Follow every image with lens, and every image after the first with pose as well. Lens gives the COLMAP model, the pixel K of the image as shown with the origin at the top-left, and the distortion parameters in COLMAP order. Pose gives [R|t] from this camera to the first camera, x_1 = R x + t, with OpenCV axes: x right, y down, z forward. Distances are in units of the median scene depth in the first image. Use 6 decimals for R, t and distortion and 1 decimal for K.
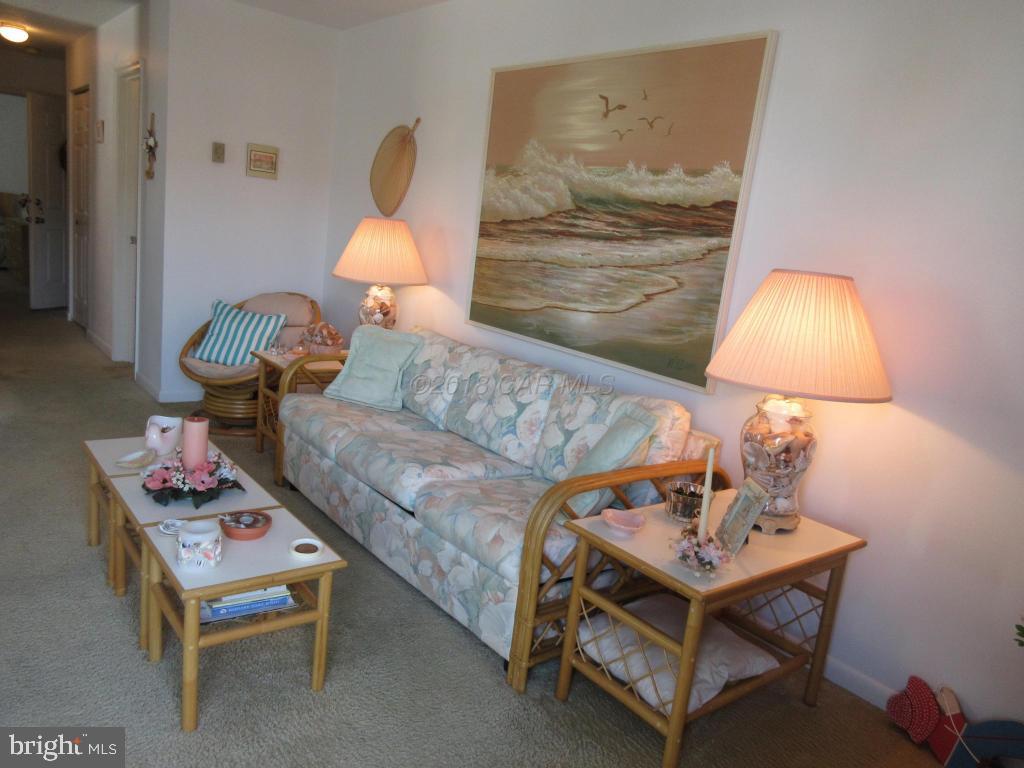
lens RADIAL K [[767.4, 0, 514.9], [0, 767.4, 383.8], [0, 0, 1]] dist [0.008726, -0.004959]
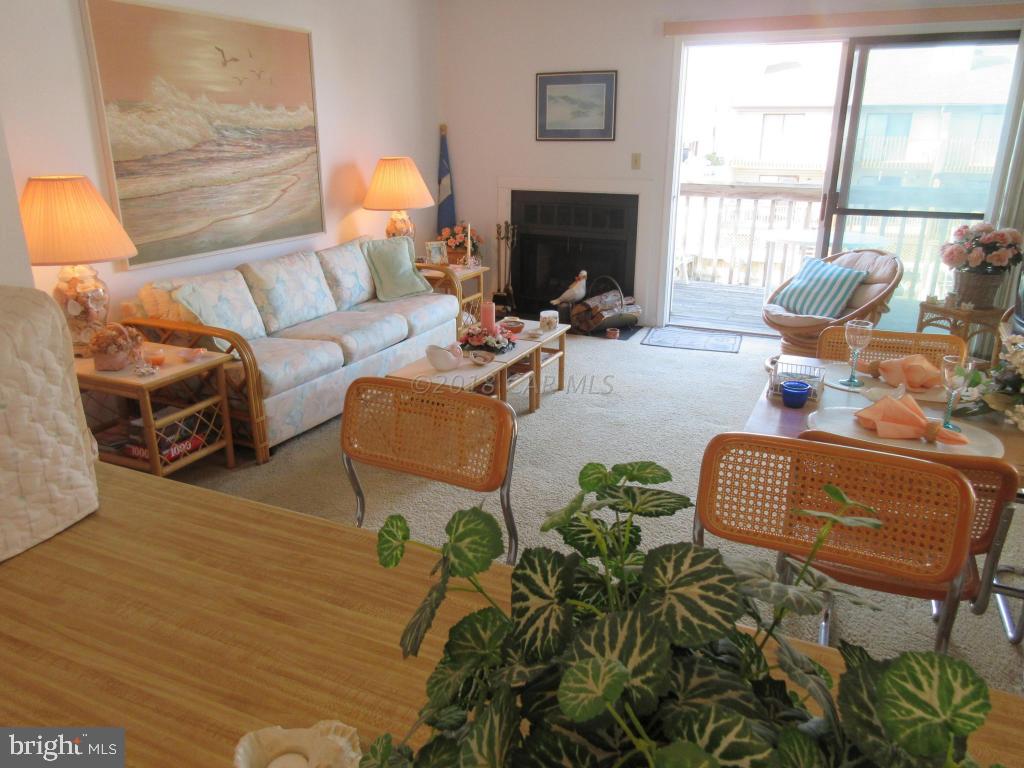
lens RADIAL K [[767.4, 0, 514.9], [0, 767.4, 383.8], [0, 0, 1]] dist [0.008726, -0.004959]
pose [[-0.443616, -0.388862, 0.807460, -1.344304], [0.128551, 0.864039, 0.486735, -0.439756], [-0.886950, 0.319723, -0.333313, 1.136229]]
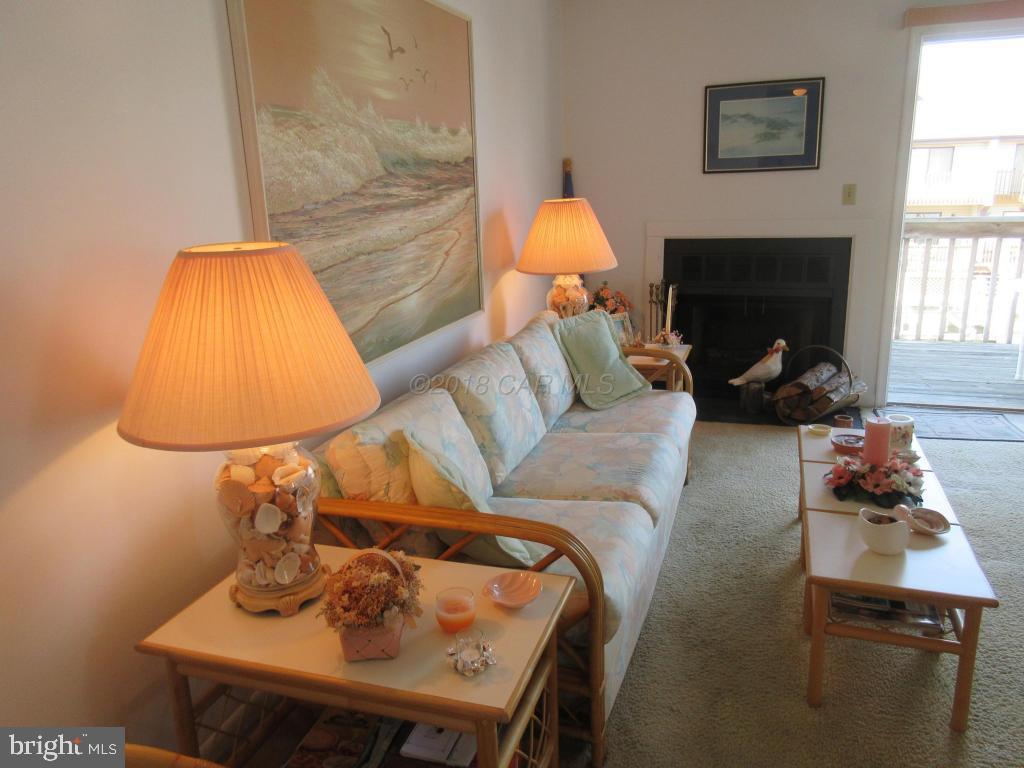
lens RADIAL K [[767.4, 0, 514.9], [0, 767.4, 383.8], [0, 0, 1]] dist [0.008726, -0.004959]
pose [[-0.548974, -0.307926, 0.777052, -0.675926], [0.137205, 0.883857, 0.447183, -0.376309], [-0.824501, 0.352107, -0.442965, 1.332726]]
